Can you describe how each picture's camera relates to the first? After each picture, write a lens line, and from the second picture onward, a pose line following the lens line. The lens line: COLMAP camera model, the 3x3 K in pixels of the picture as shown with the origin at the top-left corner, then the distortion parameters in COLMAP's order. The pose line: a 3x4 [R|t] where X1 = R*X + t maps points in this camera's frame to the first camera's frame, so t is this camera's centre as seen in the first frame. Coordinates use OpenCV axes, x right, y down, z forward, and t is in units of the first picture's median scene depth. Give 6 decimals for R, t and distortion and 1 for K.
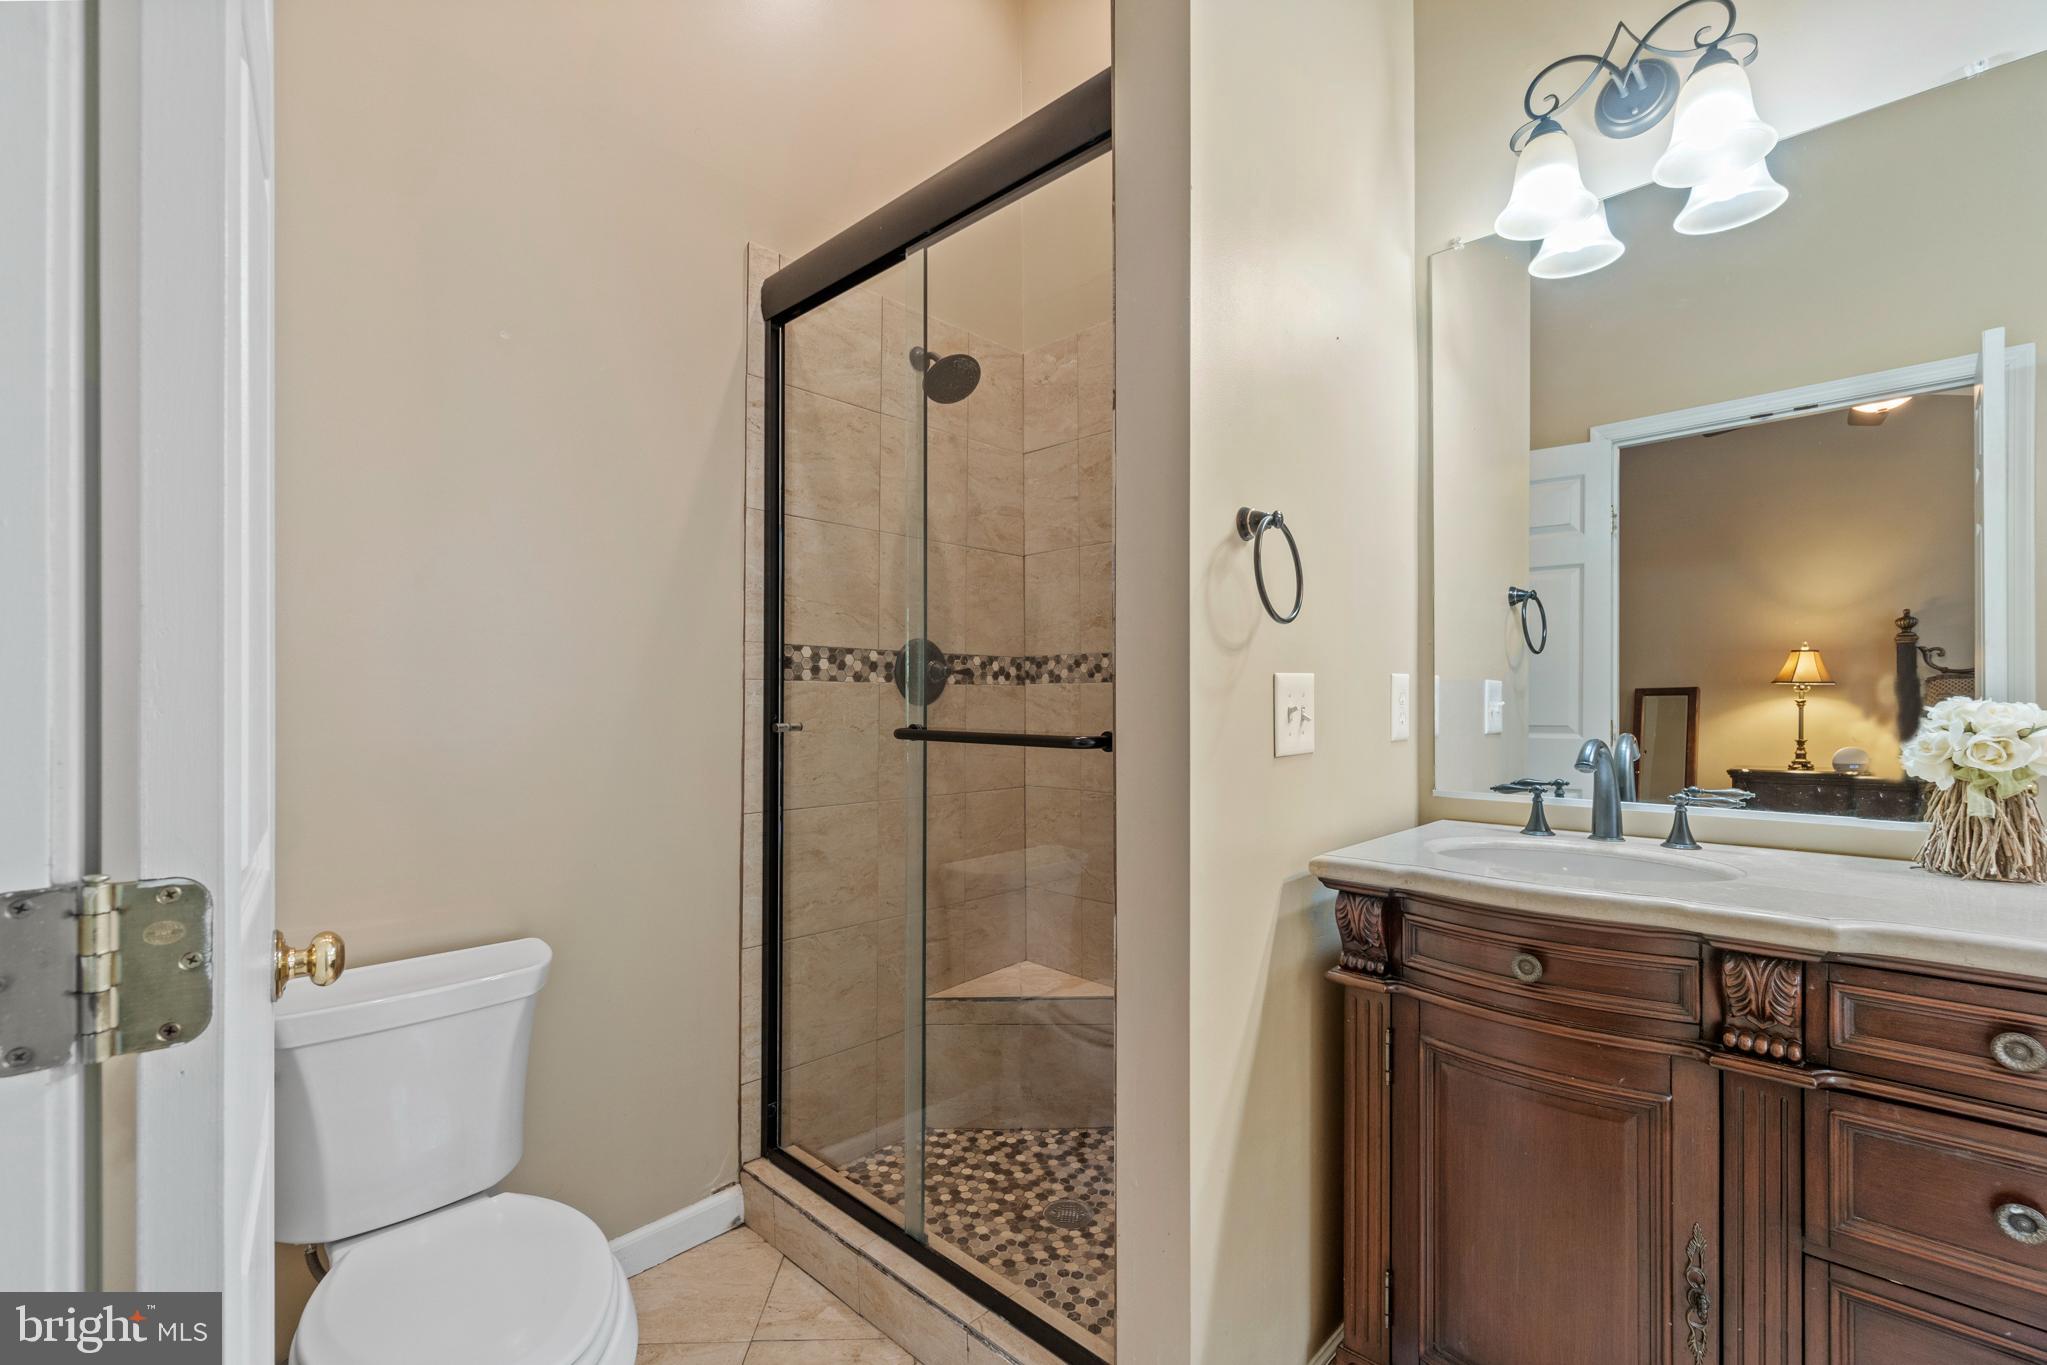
lens RADIAL K [[923.1, 0, 1023.5], [0, 923.1, 682.5], [0, 0, 1]] dist [0.016872, 0.000016]
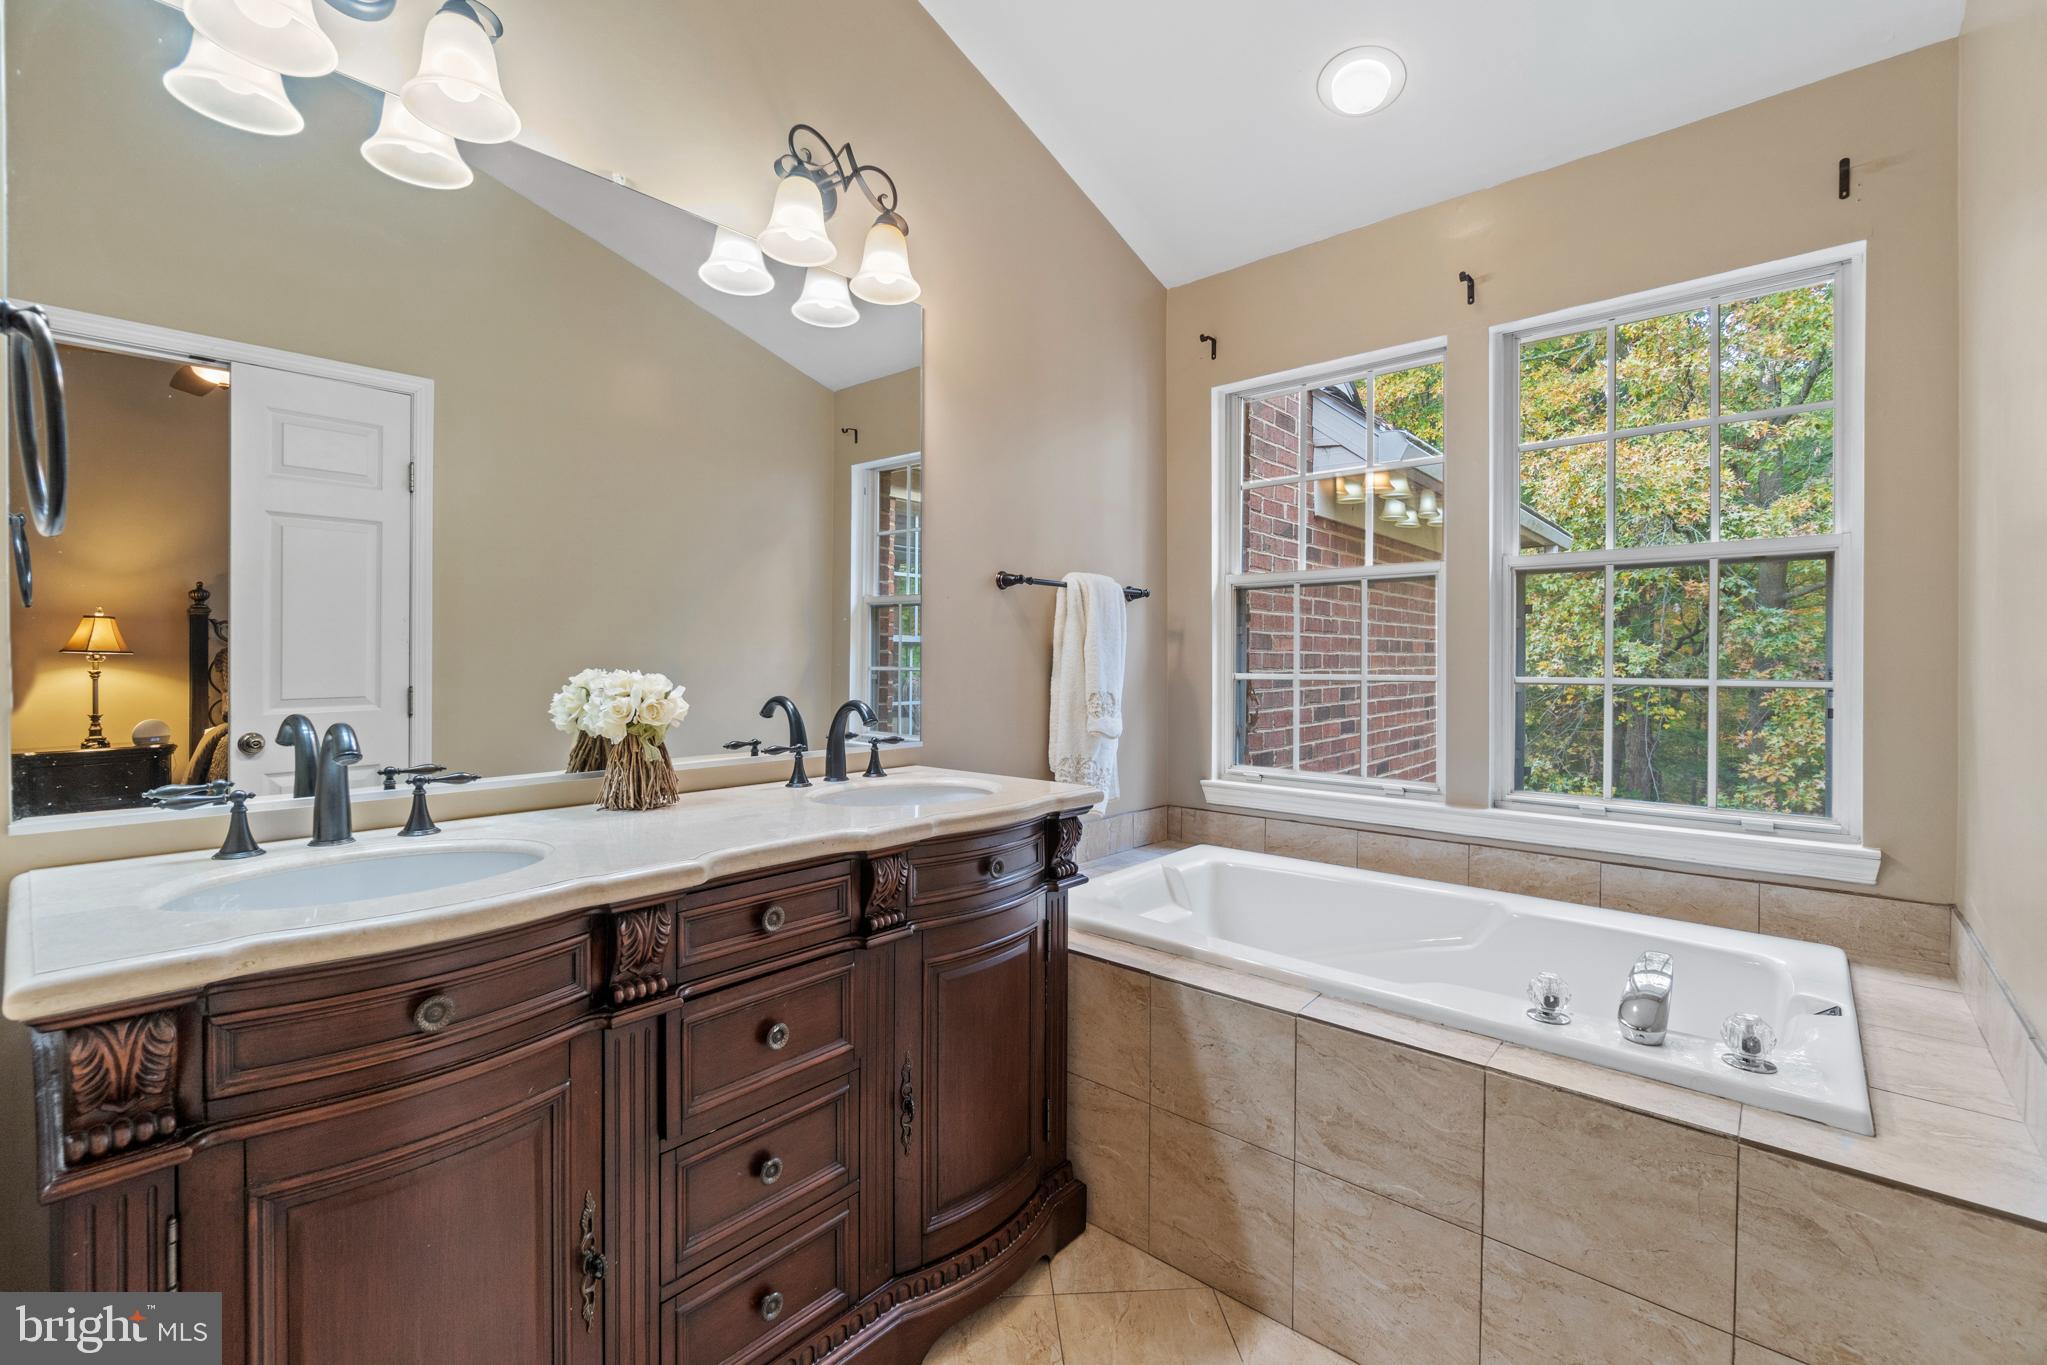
lens RADIAL K [[883.6, 0, 1018.8], [0, 883.6, 677.5], [0, 0, 1]] dist [-0.012923, -0.000173]
pose [[-0.053239, -0.013196, 0.998495, -0.175395], [-0.015049, 0.999810, 0.012411, 0.002858], [-0.998468, -0.014366, -0.053427, 0.422903]]
